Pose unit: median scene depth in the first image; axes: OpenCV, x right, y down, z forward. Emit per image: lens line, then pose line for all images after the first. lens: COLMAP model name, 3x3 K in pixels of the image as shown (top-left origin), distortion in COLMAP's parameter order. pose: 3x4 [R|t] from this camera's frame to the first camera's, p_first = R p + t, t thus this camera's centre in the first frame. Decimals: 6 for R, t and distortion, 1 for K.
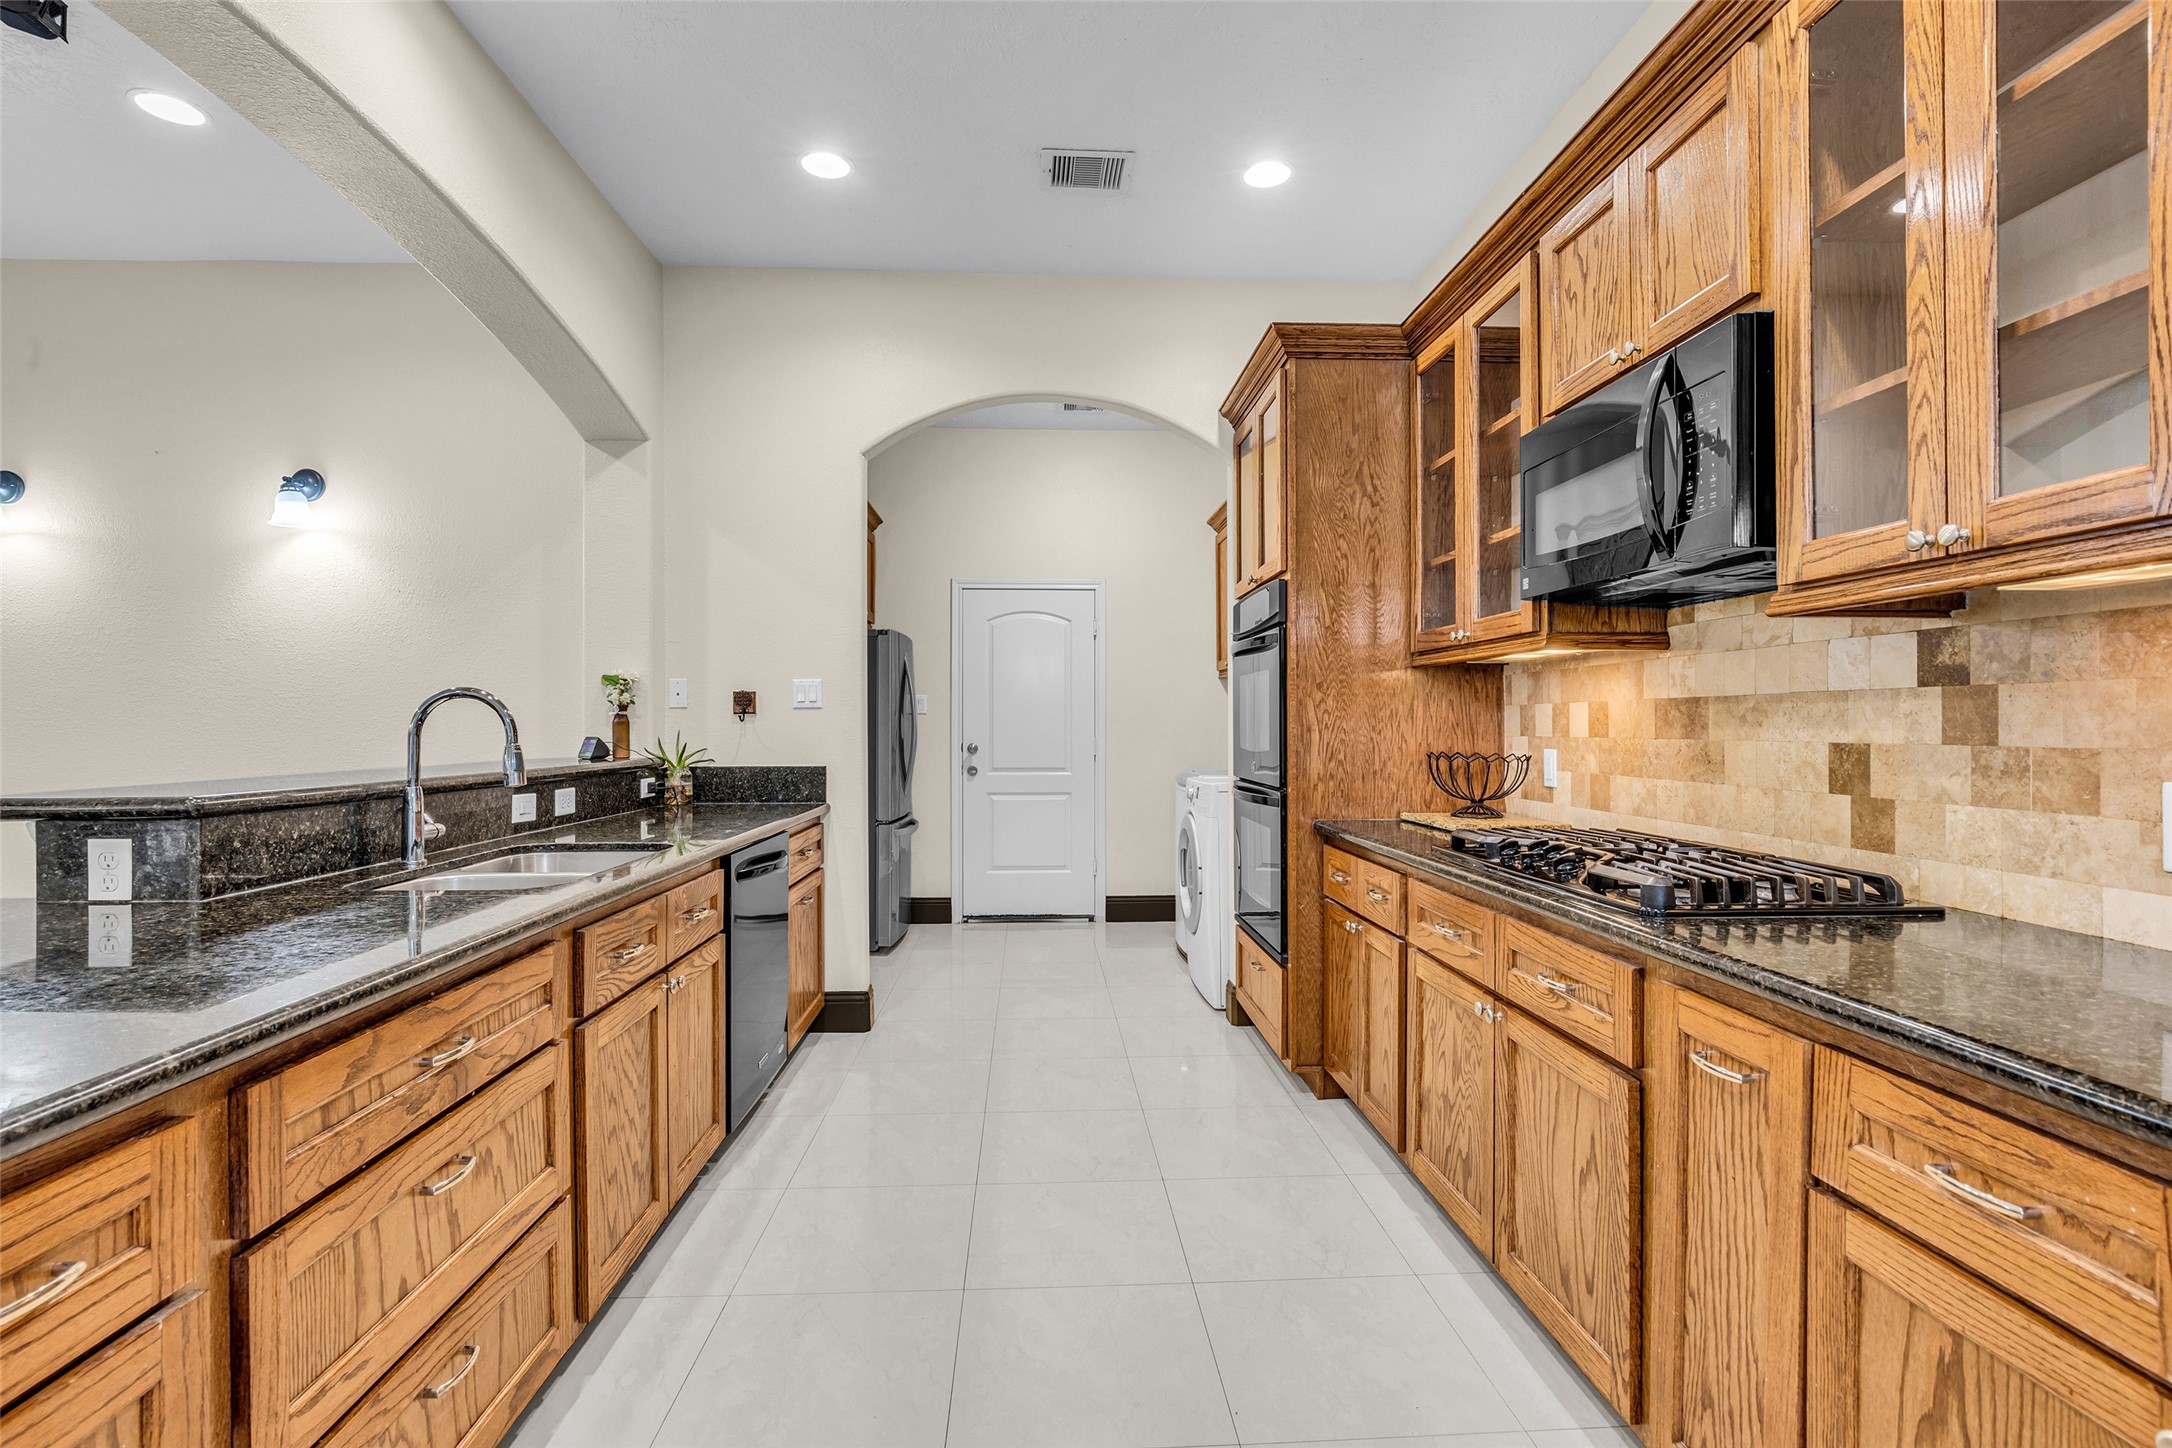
lens RADIAL K [[1003.1, 0, 1081.2], [0, 1003.1, 724.6], [0, 0, 1]] dist [-0.018356, 0.003254]
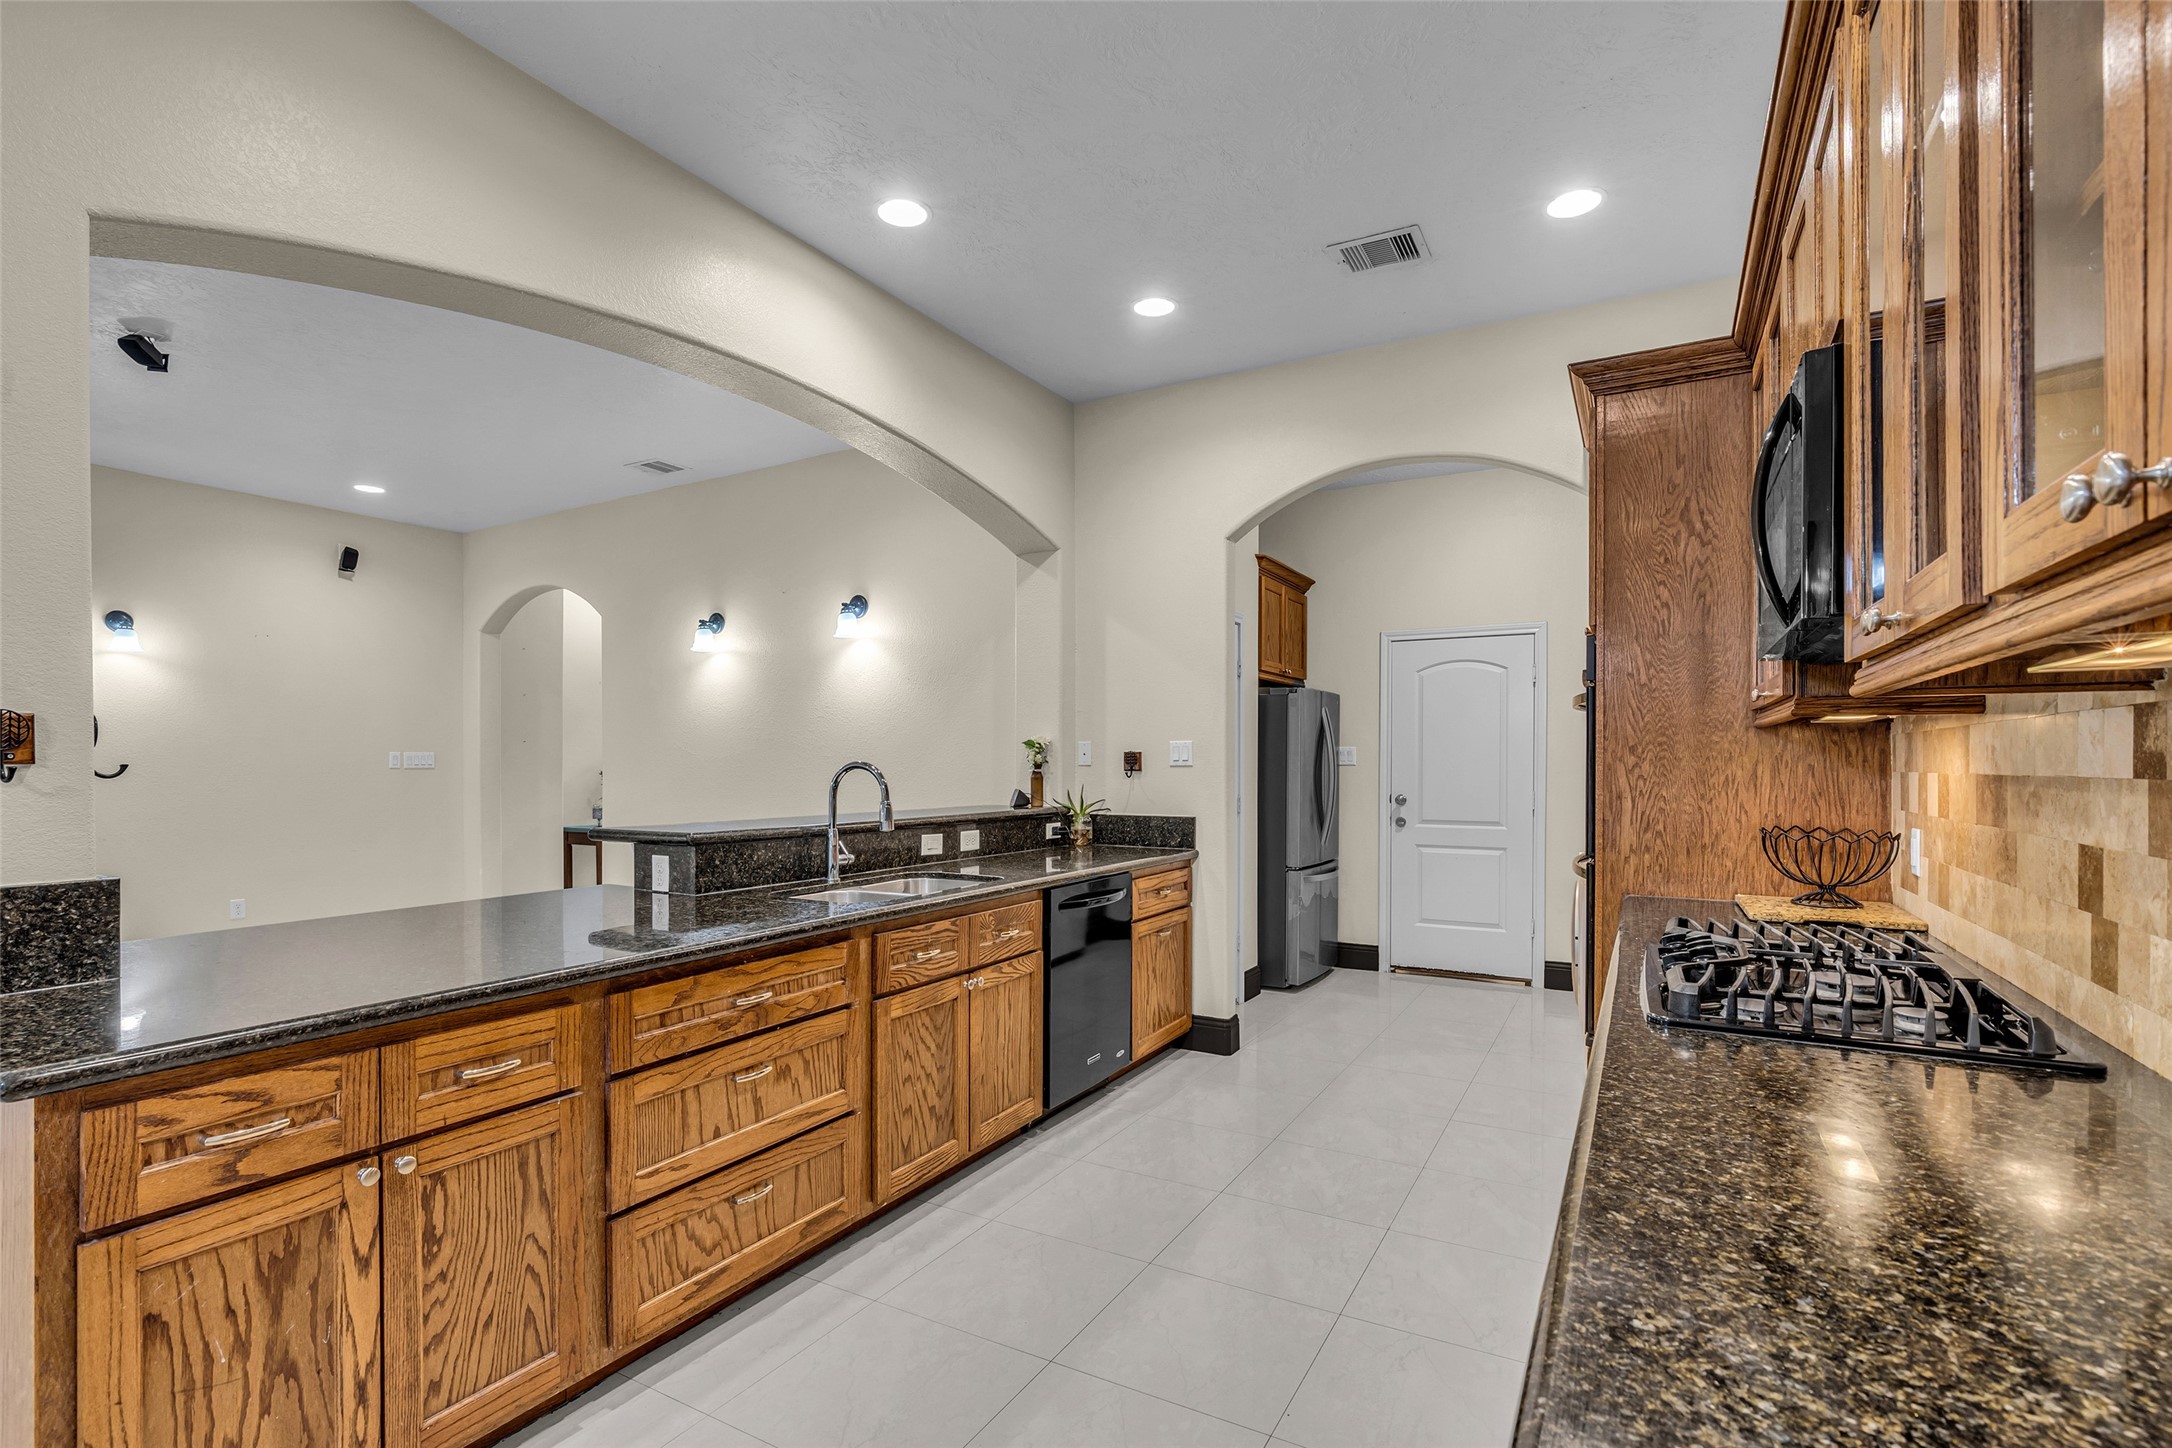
lens RADIAL K [[1003.1, 0, 1078.2], [0, 1003.1, 768.0], [0, 0, 1]] dist [-0.018356, 0.003254]
pose [[0.842978, 0.005238, -0.537922, 0.341527], [-0.002205, 0.999978, 0.006281, -0.029412], [0.537943, -0.004109, 0.842971, -0.046667]]
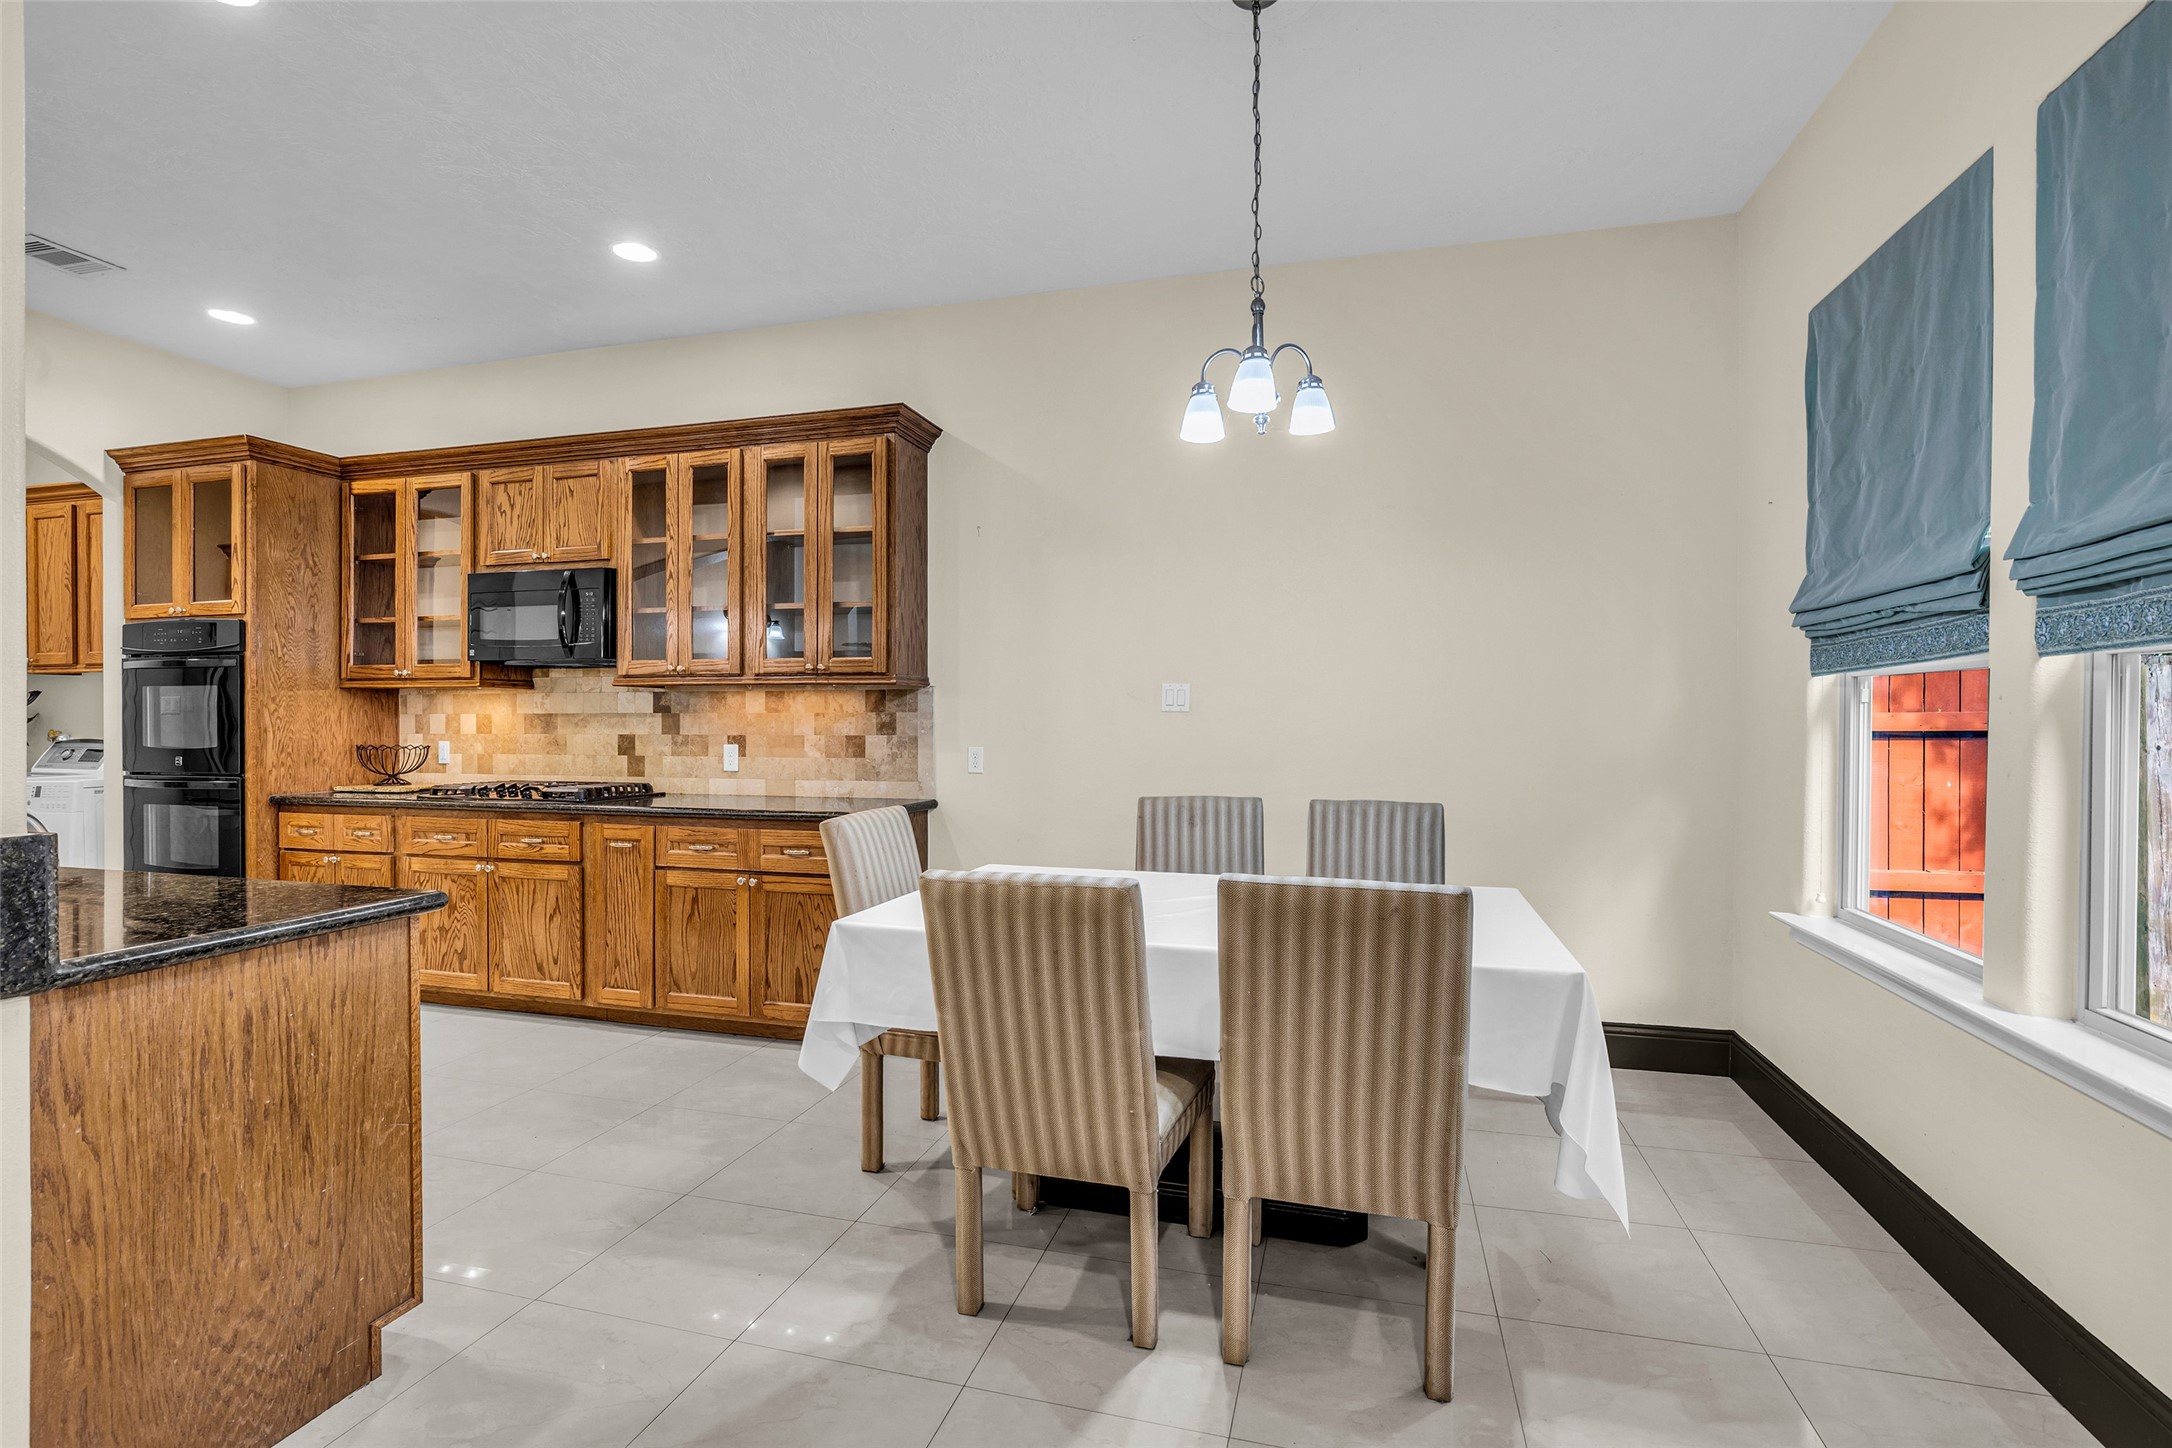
lens RADIAL K [[1003.1, 0, 1093.1], [0, 1003.1, 719.4], [0, 0, 1]] dist [-0.018356, 0.003254]
pose [[0.315953, 0.000245, 0.948775, -0.807190], [0.000010, 1.000000, -0.000262, -0.011941], [-0.948775, 0.000093, 0.315953, -0.589463]]
